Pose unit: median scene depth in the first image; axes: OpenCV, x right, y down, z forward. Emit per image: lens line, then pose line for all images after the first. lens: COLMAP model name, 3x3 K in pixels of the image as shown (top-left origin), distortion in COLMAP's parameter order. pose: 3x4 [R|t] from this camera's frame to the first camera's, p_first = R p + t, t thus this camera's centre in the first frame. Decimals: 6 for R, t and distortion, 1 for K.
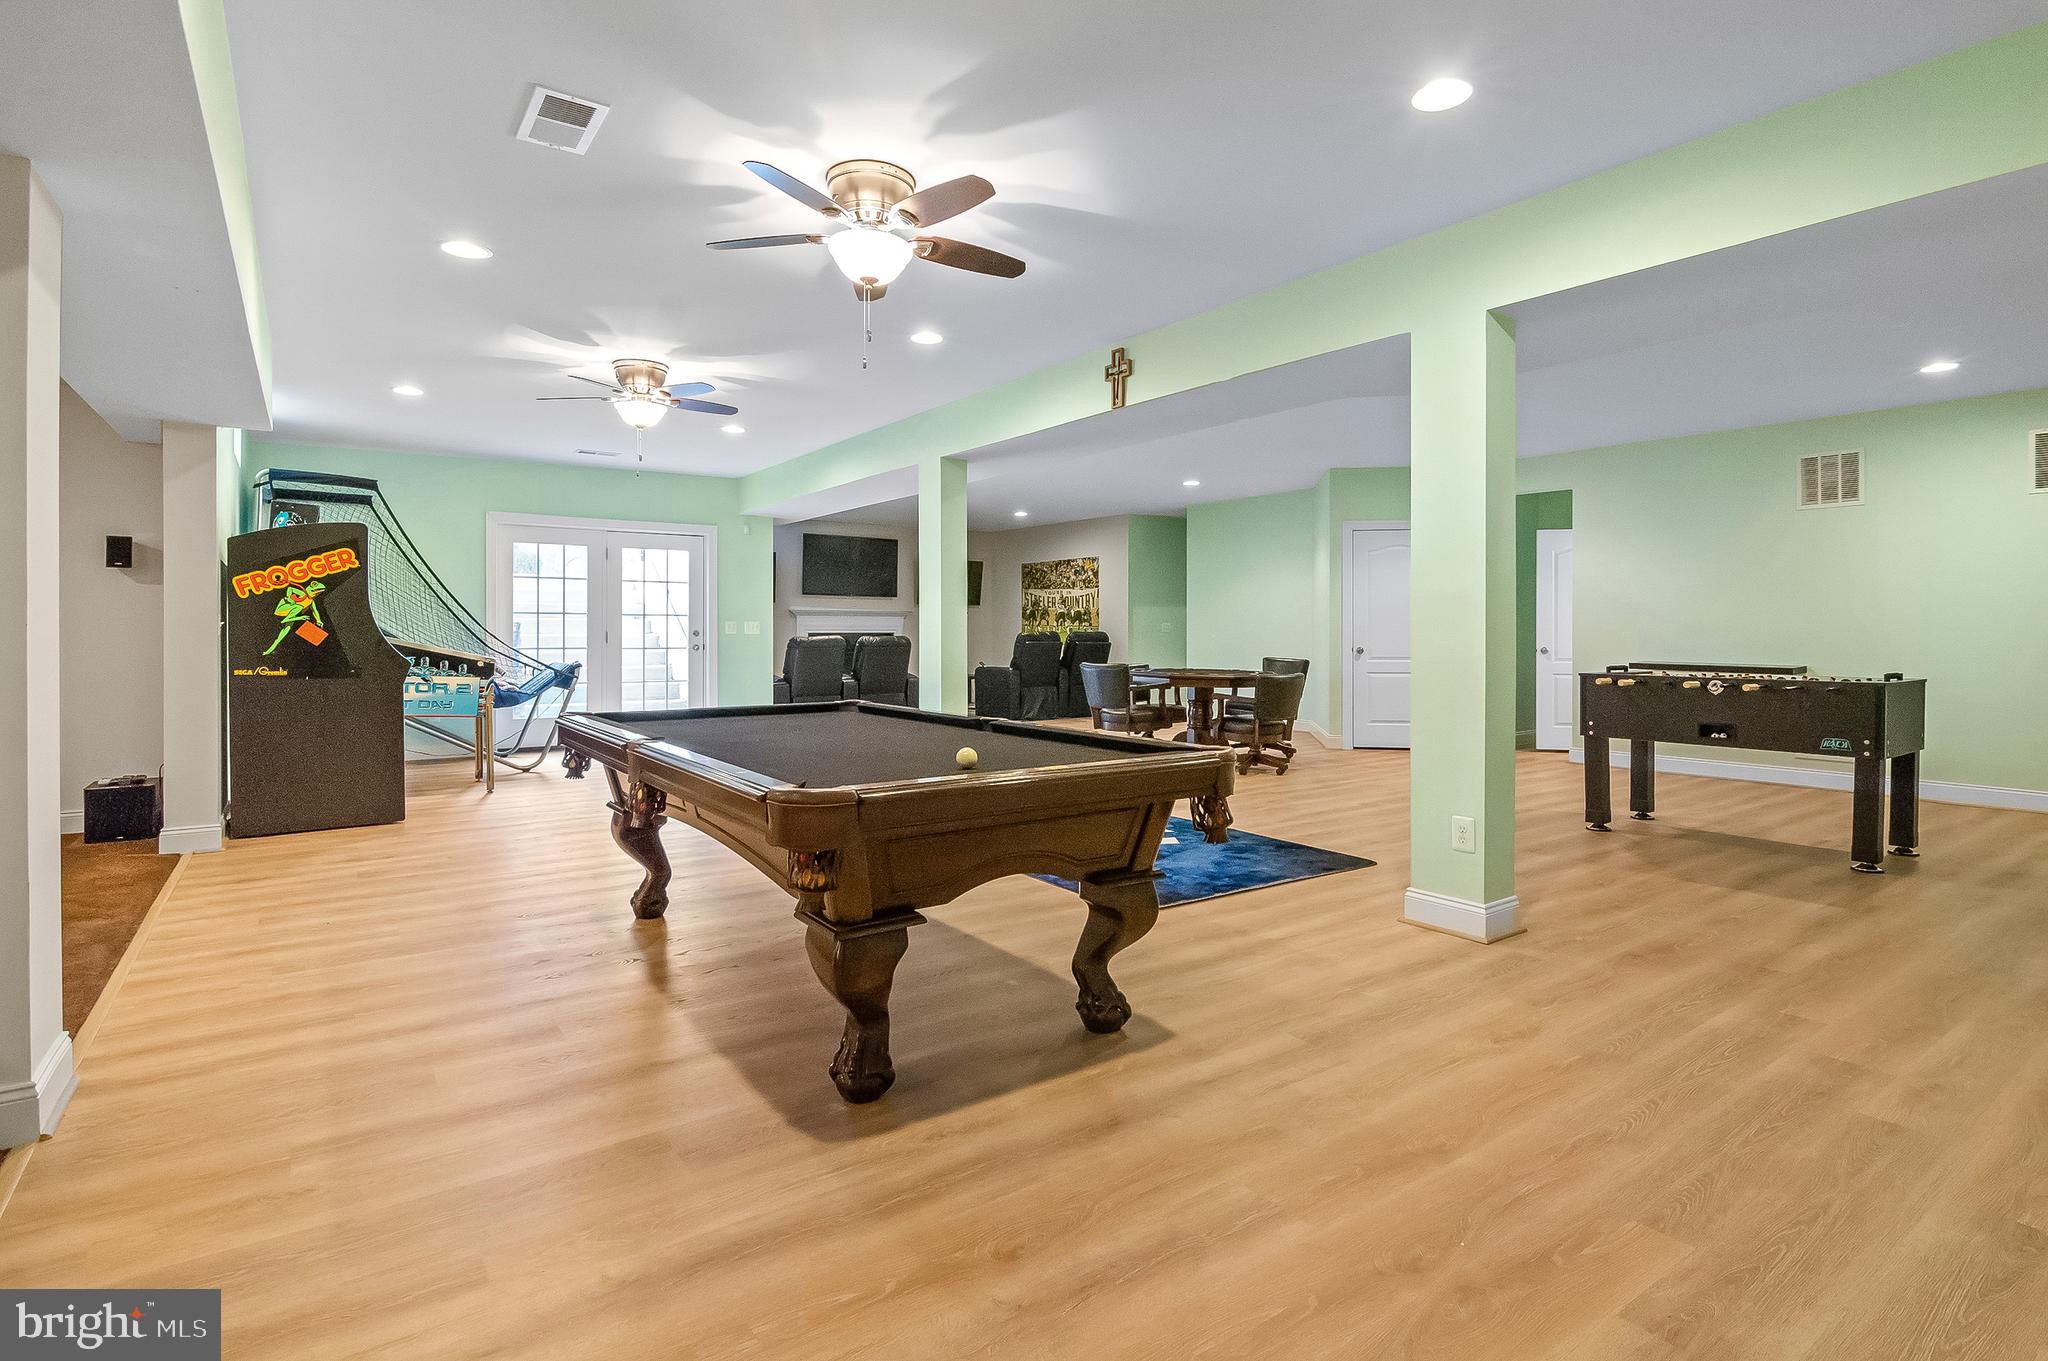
lens RADIAL K [[1002.4, 0, 1023.5], [0, 1002.4, 658.7], [0, 0, 1]] dist [-0.003832, -0.004338]
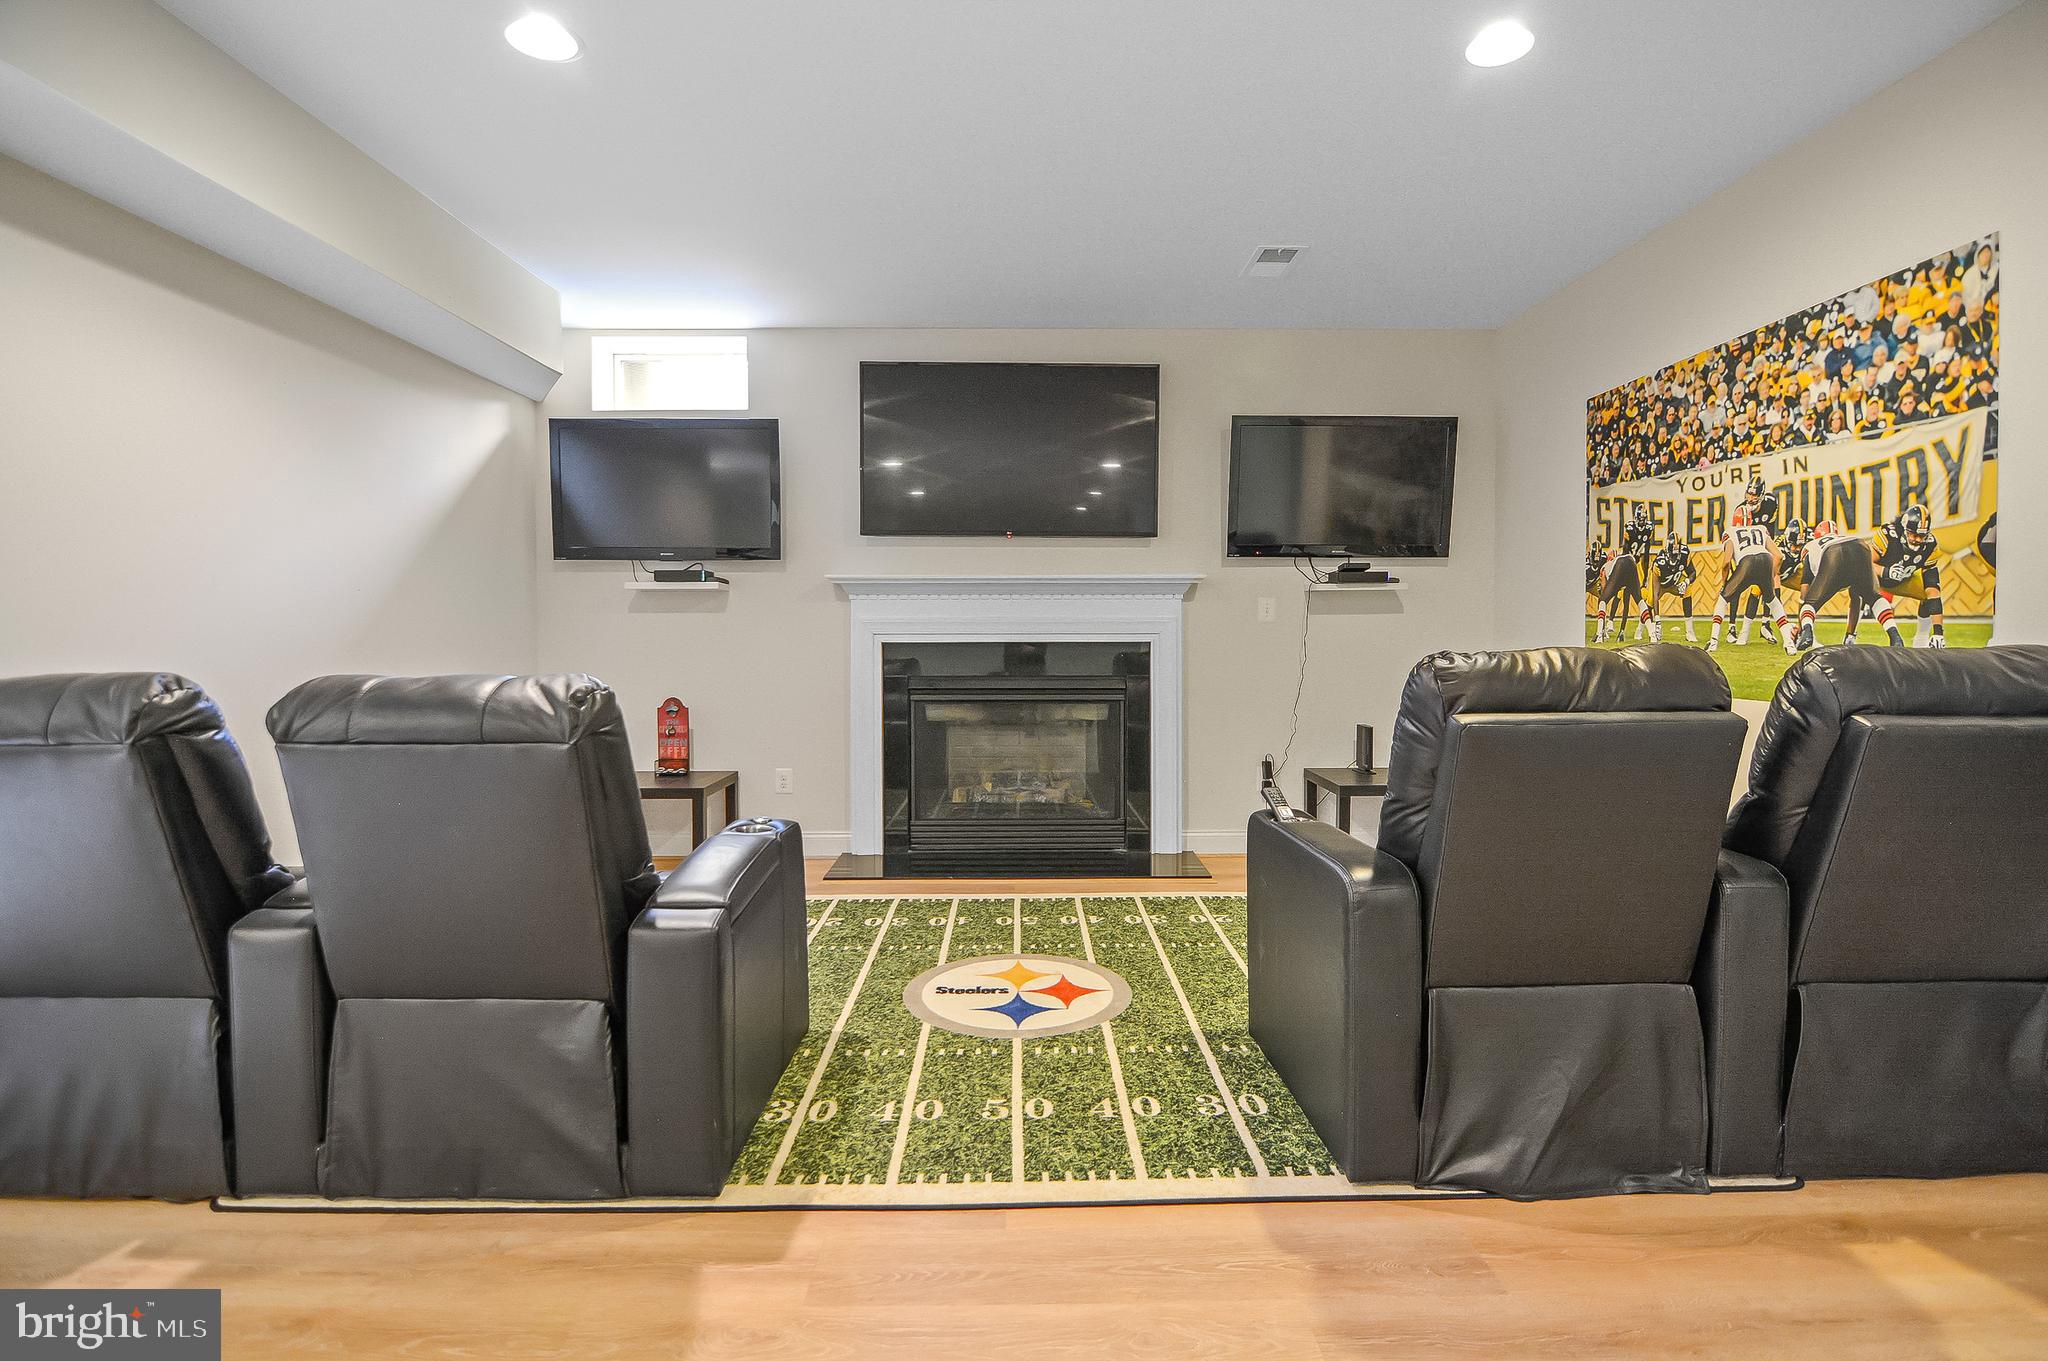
lens RADIAL K [[1002.4, 0, 1044.9], [0, 1002.4, 651.2], [0, 0, 1]] dist [-0.003832, -0.004338]
pose [[0.827314, 0.010554, -0.561640, 0.032394], [-0.012491, 0.999922, 0.000390, -0.023261], [0.561601, 0.006693, 0.827381, 0.722981]]
